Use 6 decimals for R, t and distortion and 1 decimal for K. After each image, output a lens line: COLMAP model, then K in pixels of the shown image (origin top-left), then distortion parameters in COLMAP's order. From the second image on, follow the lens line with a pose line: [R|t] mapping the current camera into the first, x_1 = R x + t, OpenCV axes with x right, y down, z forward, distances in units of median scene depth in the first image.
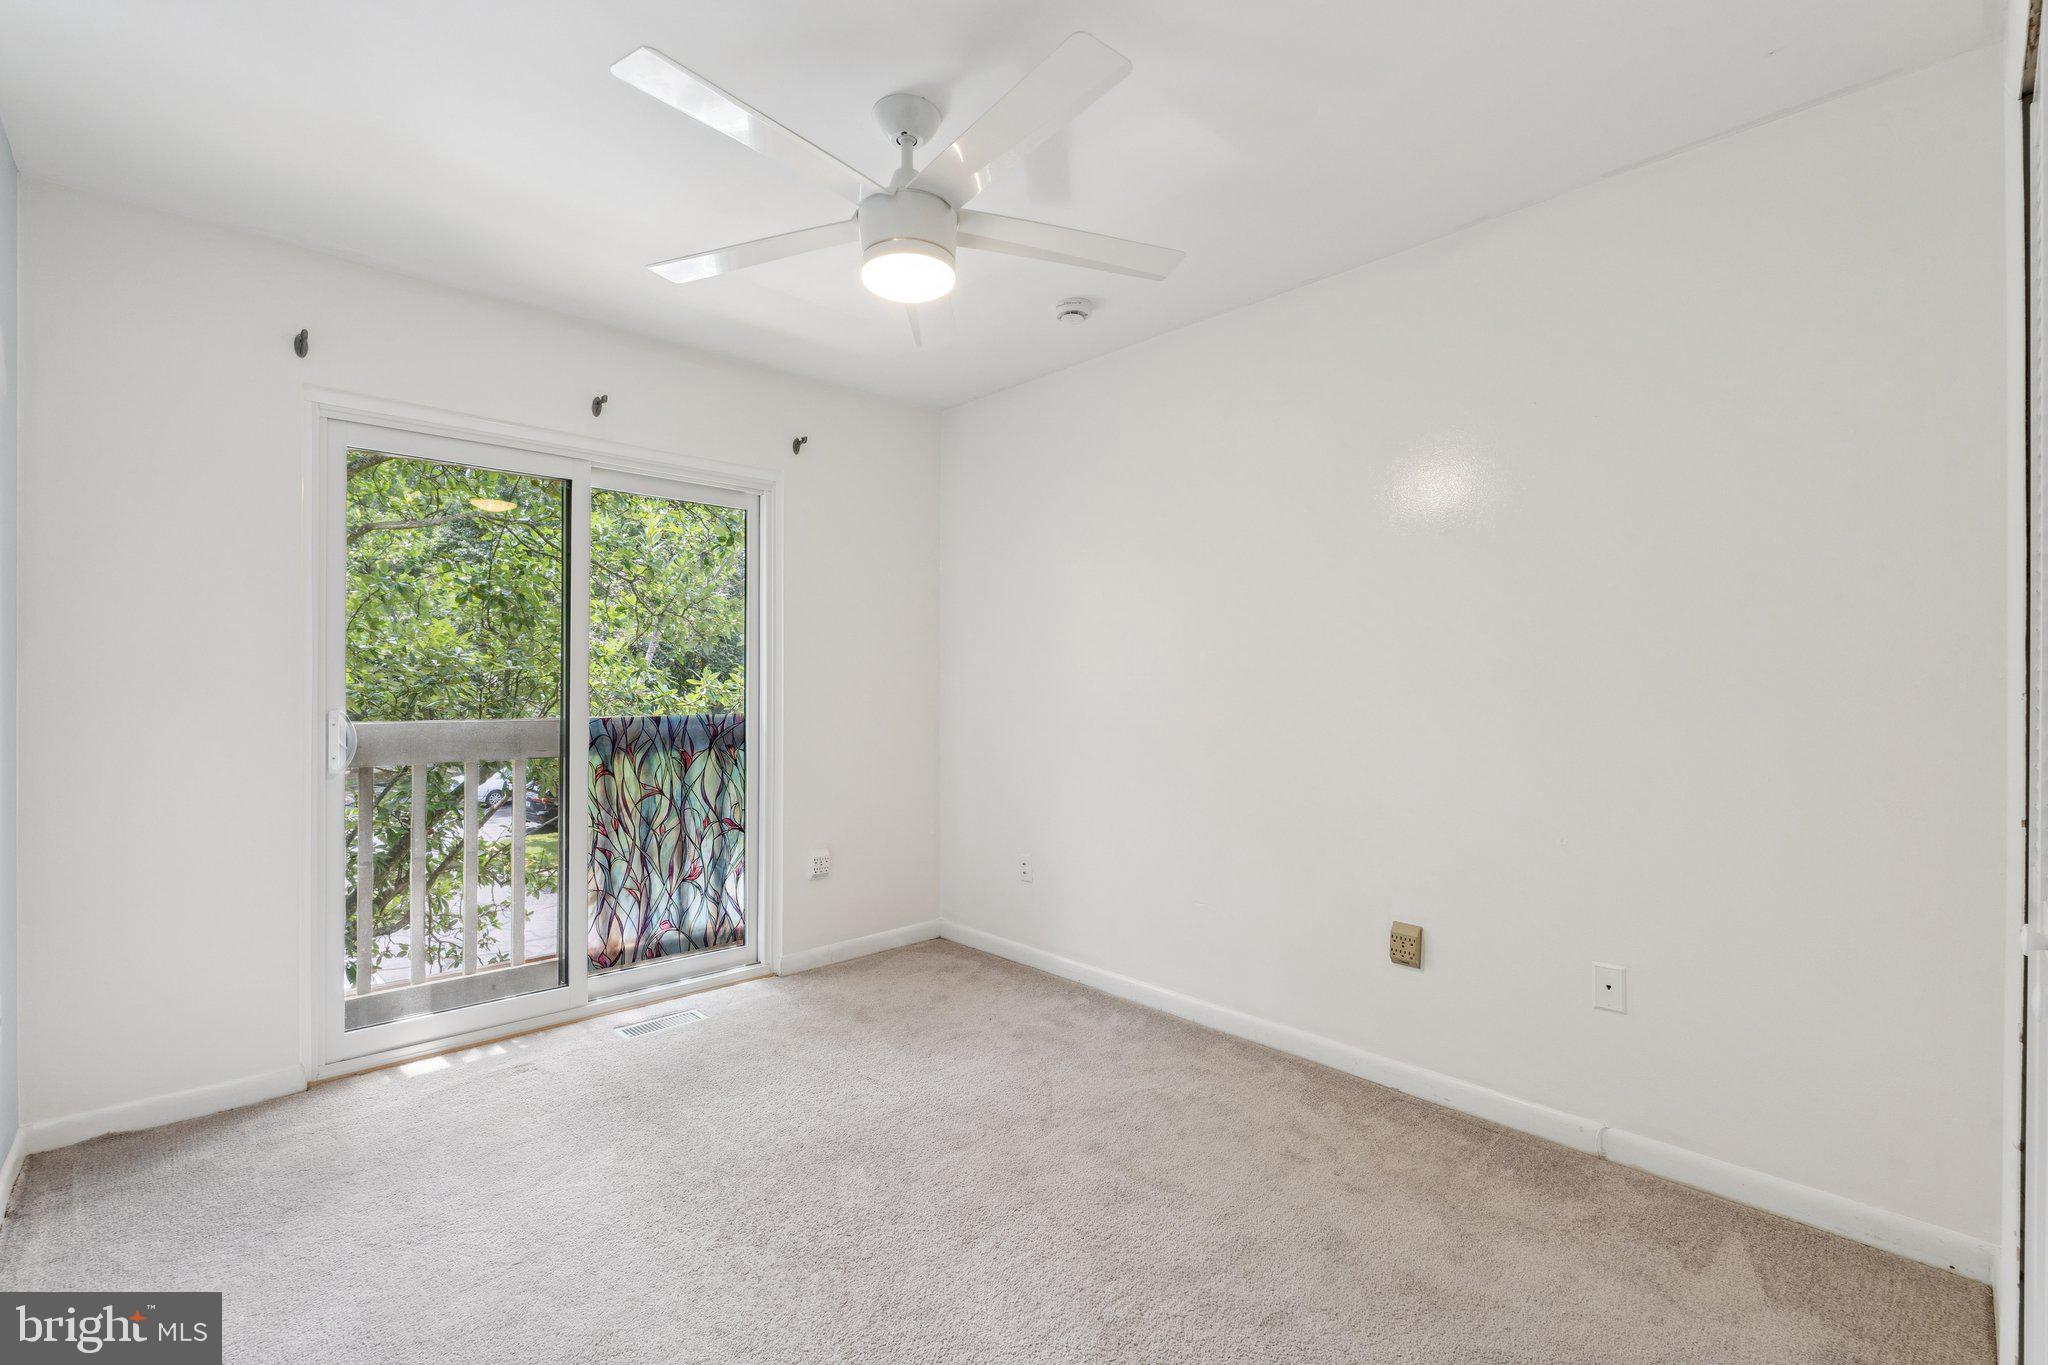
lens RADIAL K [[894.0, 0, 1013.2], [0, 894.0, 686.7], [0, 0, 1]] dist [-0.009417, -0.000041]
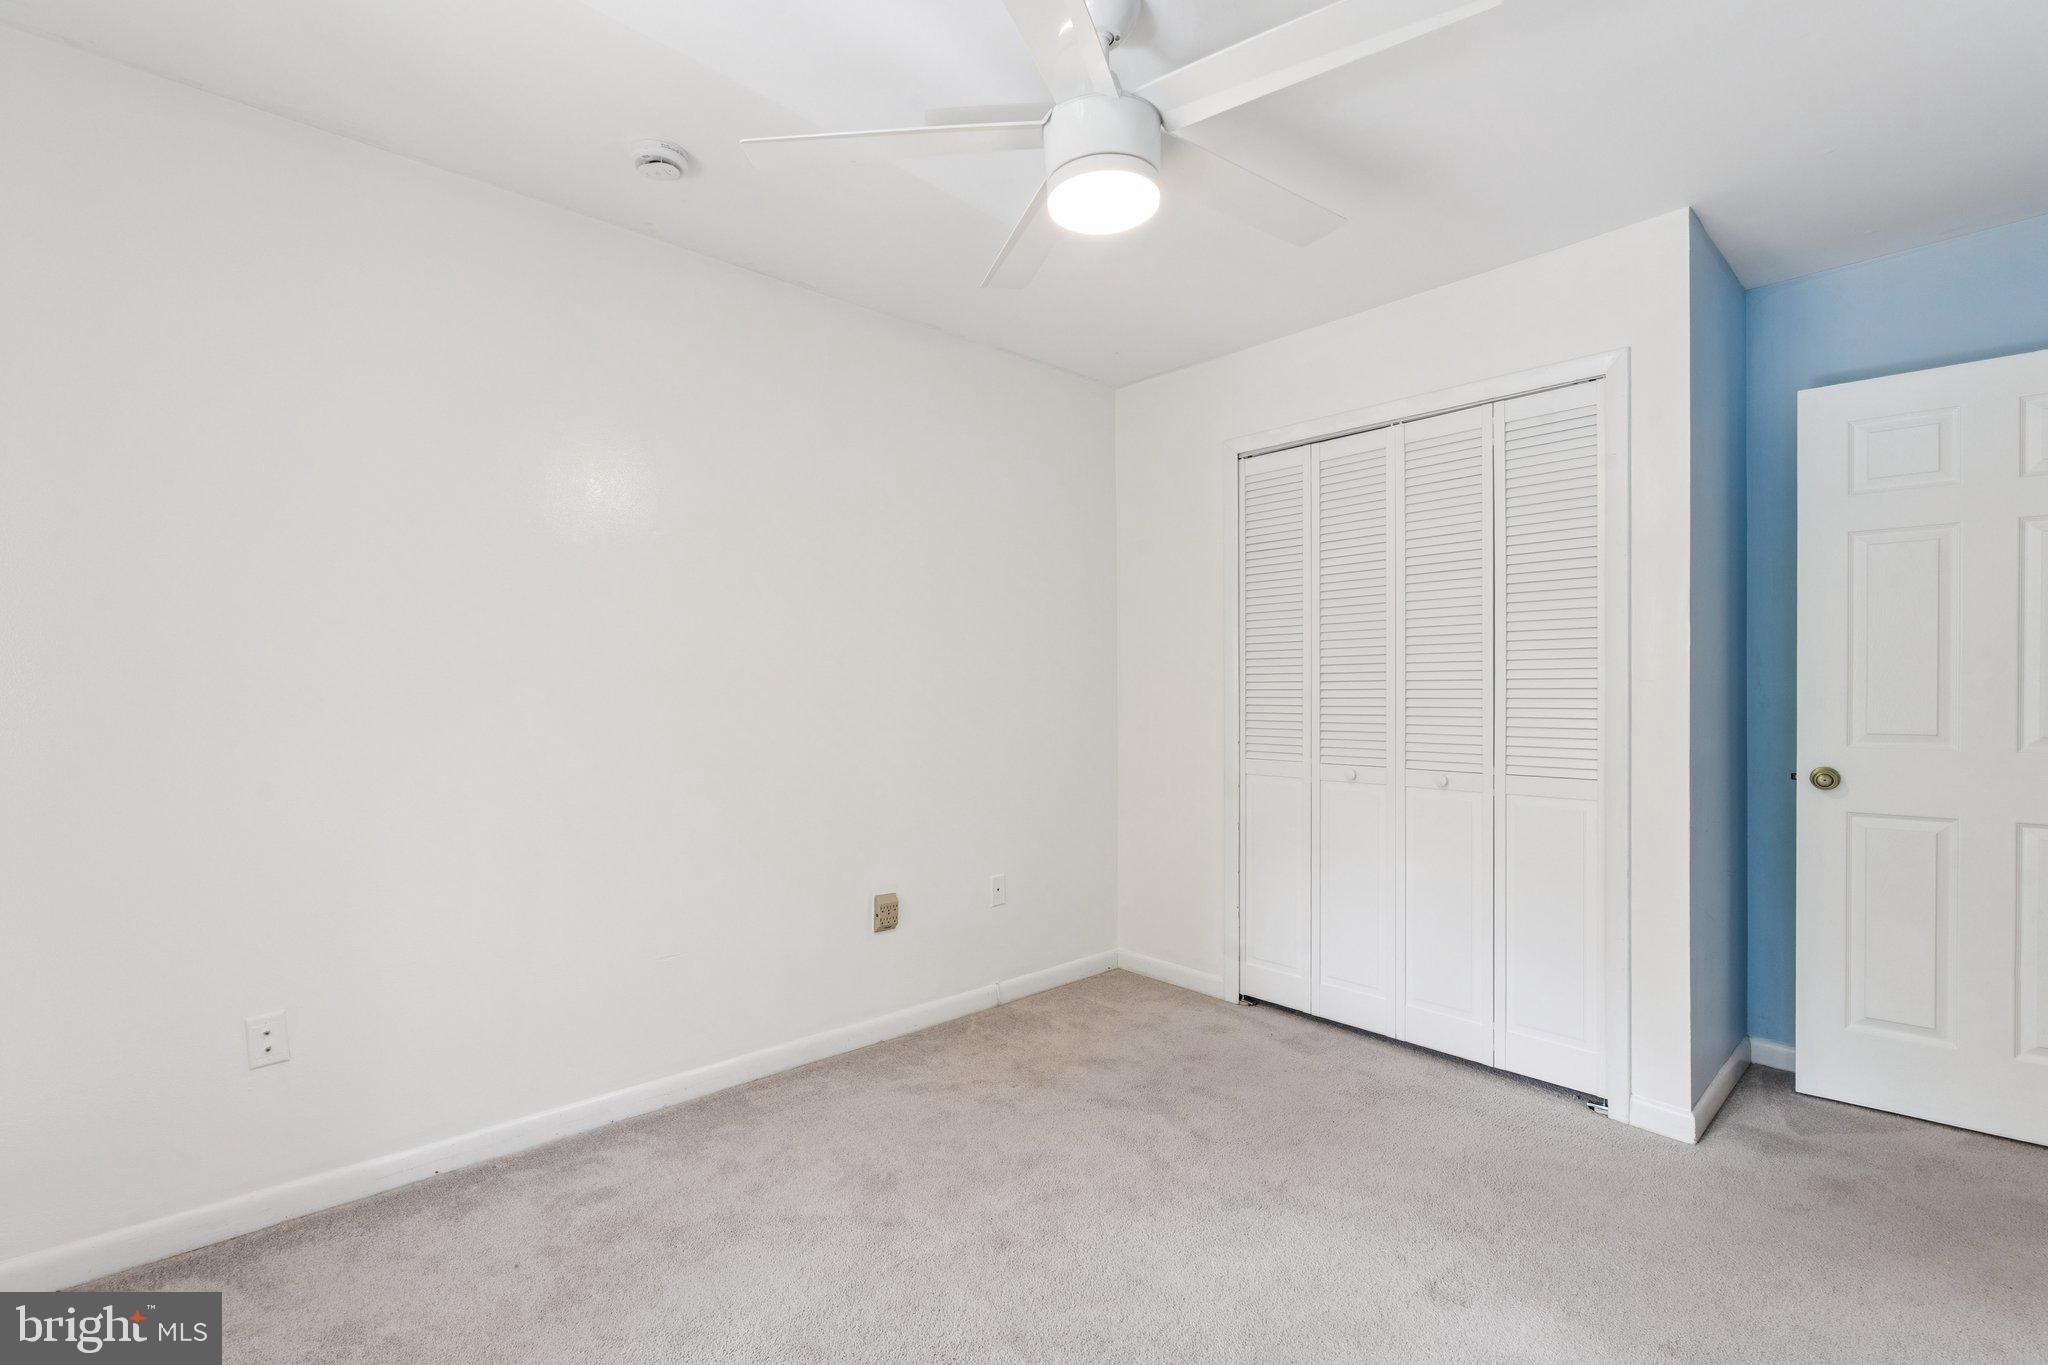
lens RADIAL K [[894.0, 0, 1022.8], [0, 894.0, 682.1], [0, 0, 1]] dist [-0.009417, -0.000041]
pose [[0.003695, 0.011999, 0.999921, -0.724324], [0.000265, 0.999928, -0.012000, 0.003325], [-0.999993, 0.000310, 0.003692, 0.812251]]
